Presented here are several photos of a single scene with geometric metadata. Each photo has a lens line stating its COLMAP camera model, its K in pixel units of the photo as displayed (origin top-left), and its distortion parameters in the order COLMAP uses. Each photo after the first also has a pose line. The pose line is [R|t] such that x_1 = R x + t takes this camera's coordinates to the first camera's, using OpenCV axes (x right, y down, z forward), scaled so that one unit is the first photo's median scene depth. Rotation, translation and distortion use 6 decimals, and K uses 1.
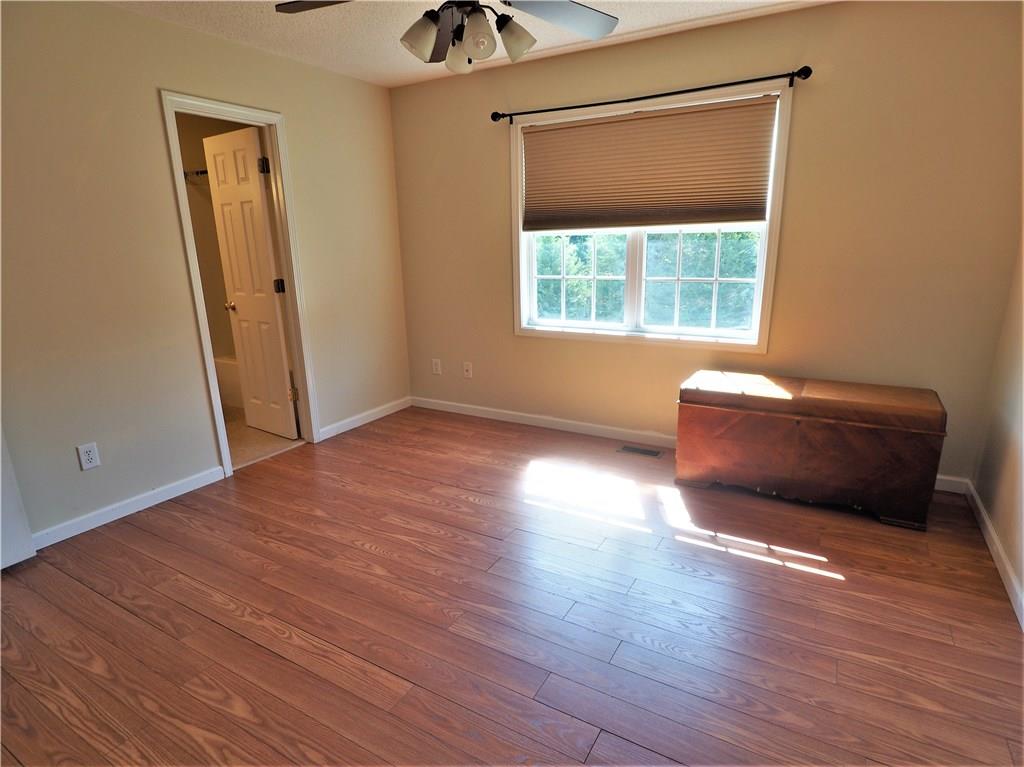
lens RADIAL K [[567.4, 0, 506.8], [0, 567.4, 397.9], [0, 0, 1]] dist [-0.006444, -0.008926]
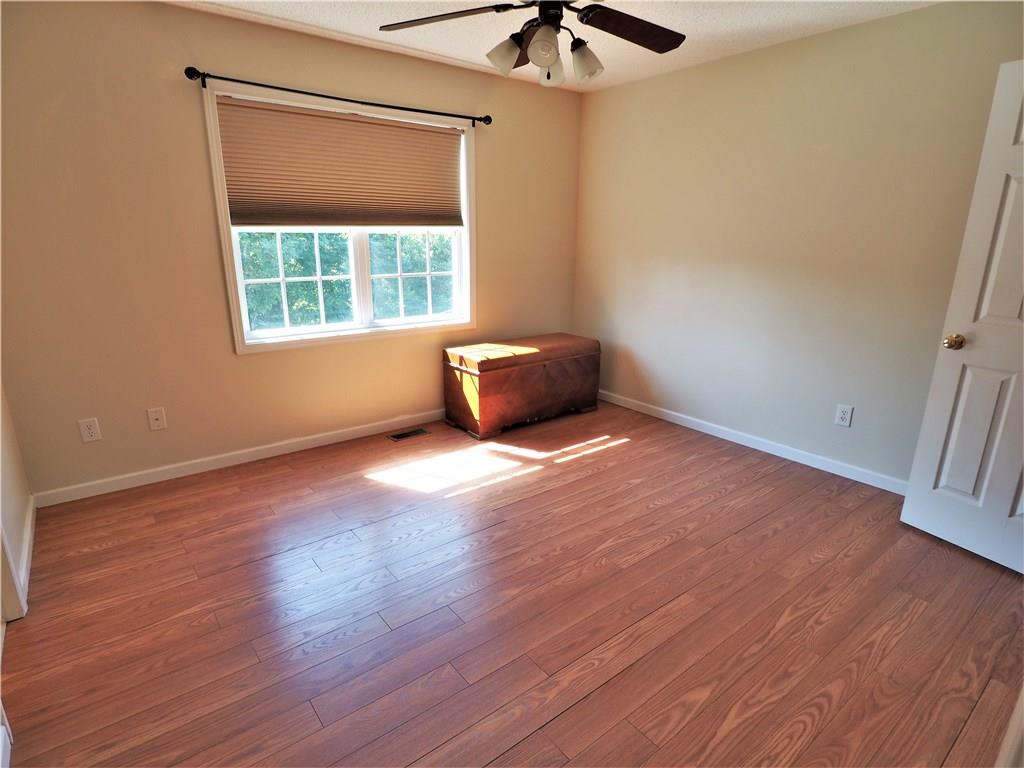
lens RADIAL K [[567.4, 0, 506.8], [0, 567.4, 398.4], [0, 0, 1]] dist [-0.006444, -0.008926]
pose [[0.353612, -0.235976, 0.905138, -0.765142], [0.235732, 0.958905, 0.157899, -0.114377], [-0.905201, 0.157535, 0.394707, 0.452185]]
